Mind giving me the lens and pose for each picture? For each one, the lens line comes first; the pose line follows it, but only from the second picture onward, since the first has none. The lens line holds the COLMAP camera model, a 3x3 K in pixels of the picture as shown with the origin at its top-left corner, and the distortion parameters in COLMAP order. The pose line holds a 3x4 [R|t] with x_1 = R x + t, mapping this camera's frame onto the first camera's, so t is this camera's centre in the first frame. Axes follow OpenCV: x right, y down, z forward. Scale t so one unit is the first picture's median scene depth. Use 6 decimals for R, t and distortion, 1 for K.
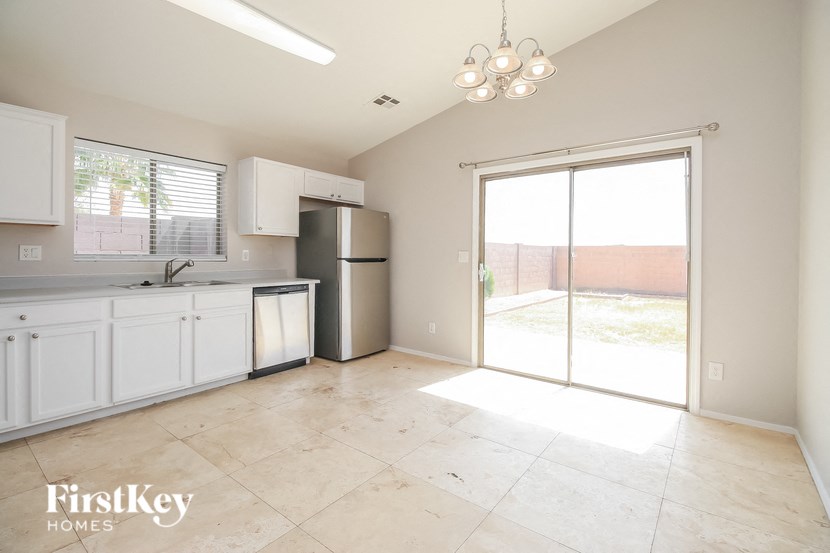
lens RADIAL K [[381.9, 0, 416.6], [0, 381.9, 256.6], [0, 0, 1]] dist [0.023719, -0.002011]
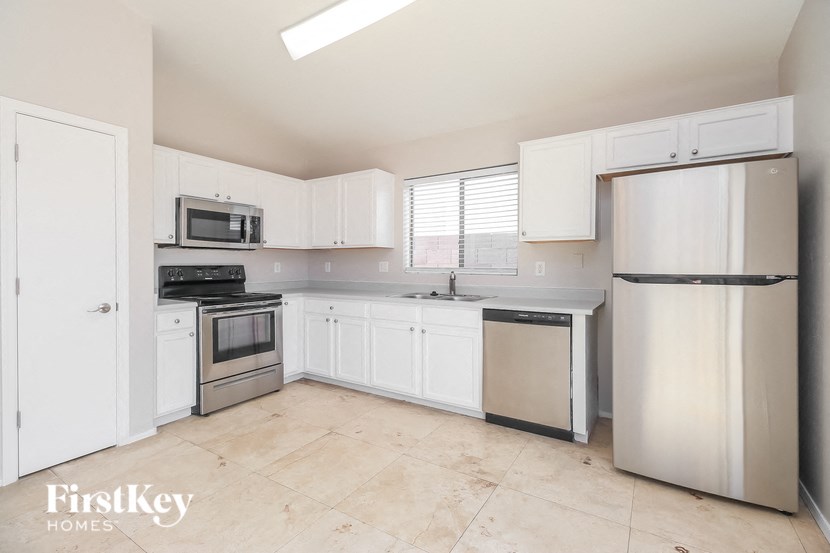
lens RADIAL K [[381.9, 0, 414.7], [0, 381.9, 269.4], [0, 0, 1]] dist [0.023719, -0.002011]
pose [[0.098248, 0.004171, -0.995153, 0.395305], [-0.005195, 0.999980, 0.003679, -0.004506], [0.995148, 0.004808, 0.098267, 0.848976]]
